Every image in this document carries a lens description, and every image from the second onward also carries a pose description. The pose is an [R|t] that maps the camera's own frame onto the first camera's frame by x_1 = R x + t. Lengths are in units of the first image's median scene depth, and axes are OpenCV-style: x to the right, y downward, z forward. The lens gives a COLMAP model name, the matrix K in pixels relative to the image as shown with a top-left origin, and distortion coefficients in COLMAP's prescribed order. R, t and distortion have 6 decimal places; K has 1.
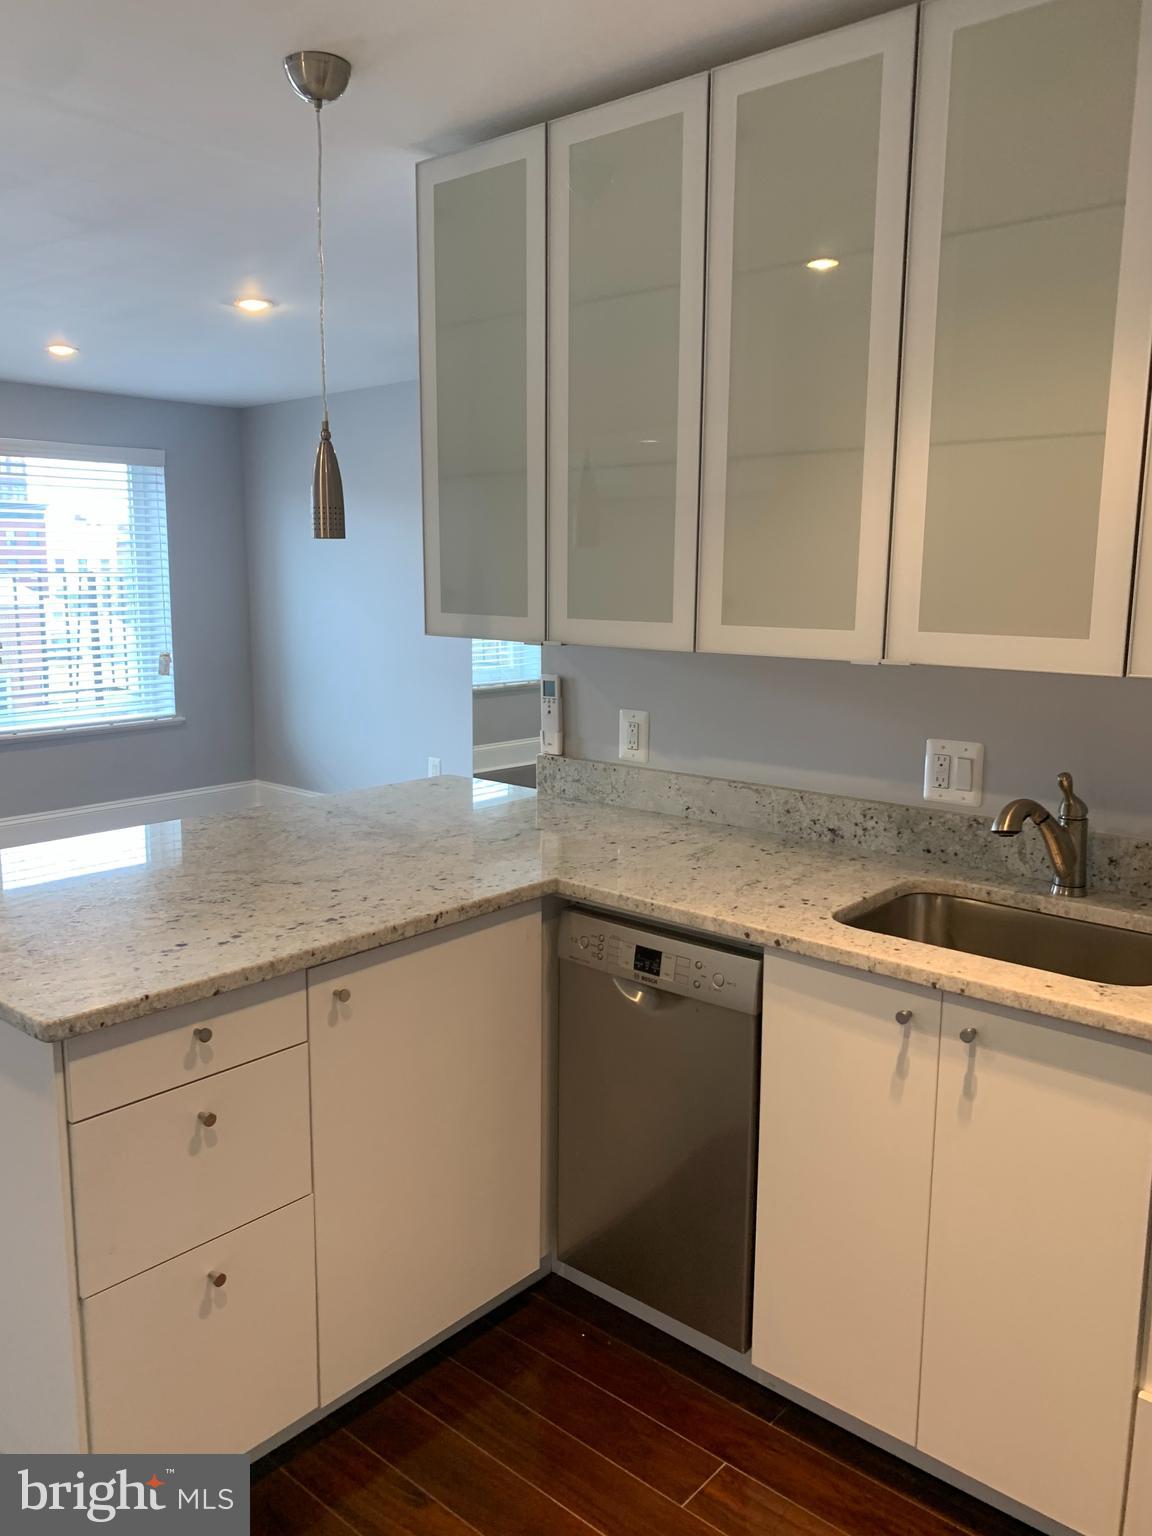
lens RADIAL K [[1182.1, 0, 574.6], [0, 1182.1, 780.2], [0, 0, 1]] dist [0.001286, -0.001145]
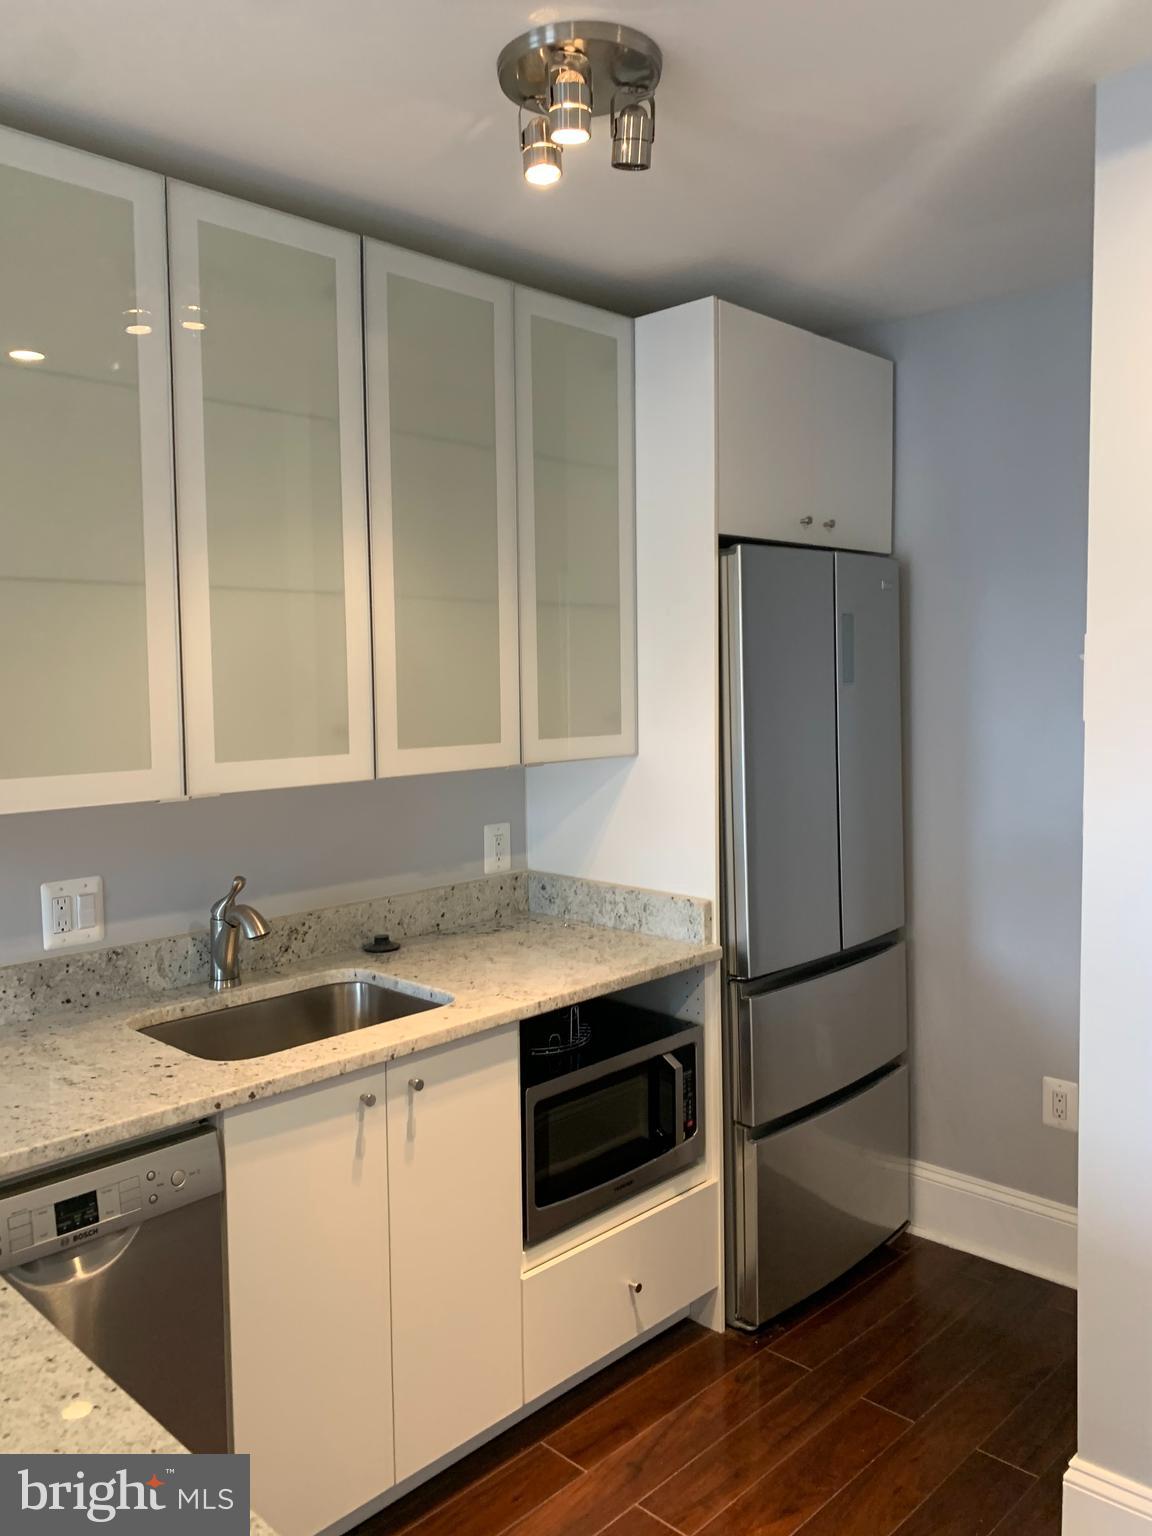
lens RADIAL K [[1167.9, 0, 576.0], [0, 1167.9, 768.0], [0, 0, 1]] dist [0.001252, -0.003405]
pose [[0.043520, -0.085255, 0.995408, -0.688849], [0.192165, 0.978462, 0.075402, -0.132697], [-0.980397, 0.188001, 0.058966, 0.607552]]
